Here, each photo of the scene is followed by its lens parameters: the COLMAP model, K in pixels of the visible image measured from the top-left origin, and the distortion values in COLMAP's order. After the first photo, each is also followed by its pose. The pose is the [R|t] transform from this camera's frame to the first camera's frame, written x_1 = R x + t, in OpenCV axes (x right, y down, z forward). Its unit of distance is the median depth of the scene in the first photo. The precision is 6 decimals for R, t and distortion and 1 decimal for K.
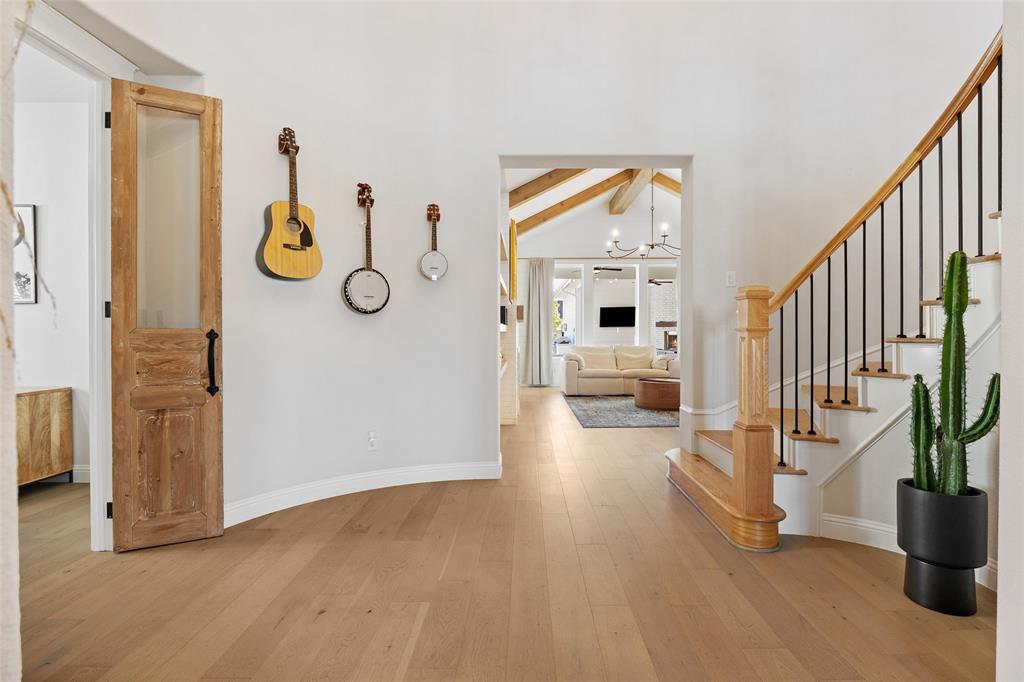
lens RADIAL K [[476.1, 0, 511.9], [0, 476.1, 337.1], [0, 0, 1]] dist [-0.002146, -0.000106]
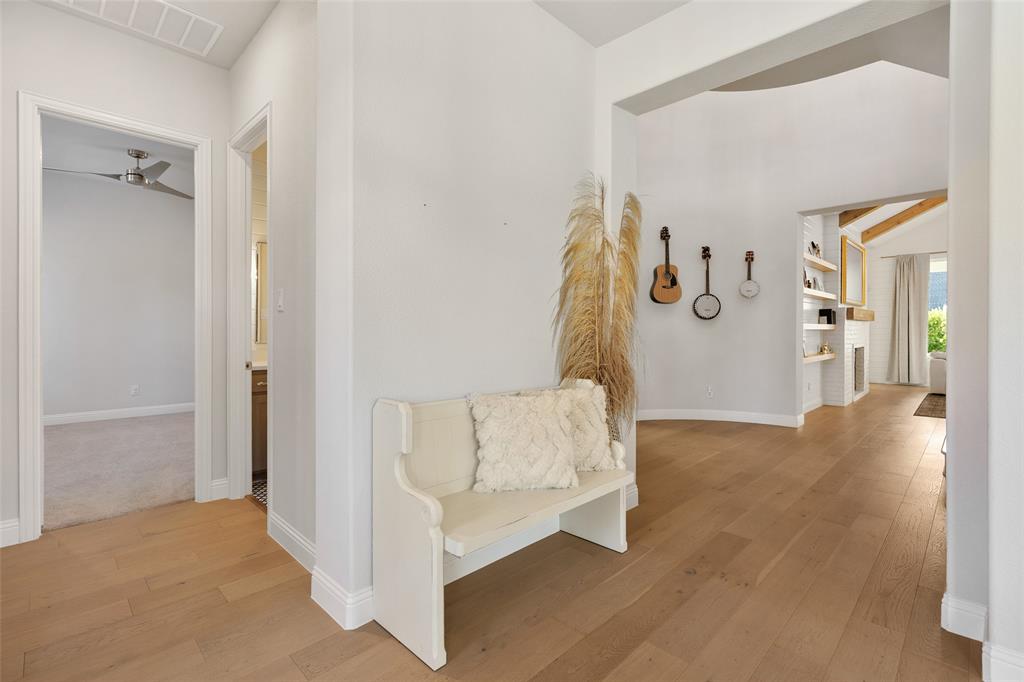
lens RADIAL K [[471.4, 0, 510.8], [0, 471.4, 336.5], [0, 0, 1]] dist [-0.000375, -0.000060]
pose [[0.725299, 0.006111, -0.688406, 0.381605], [-0.005735, 0.999980, 0.002835, 0.014281], [0.688410, 0.001892, 0.725320, -0.790167]]
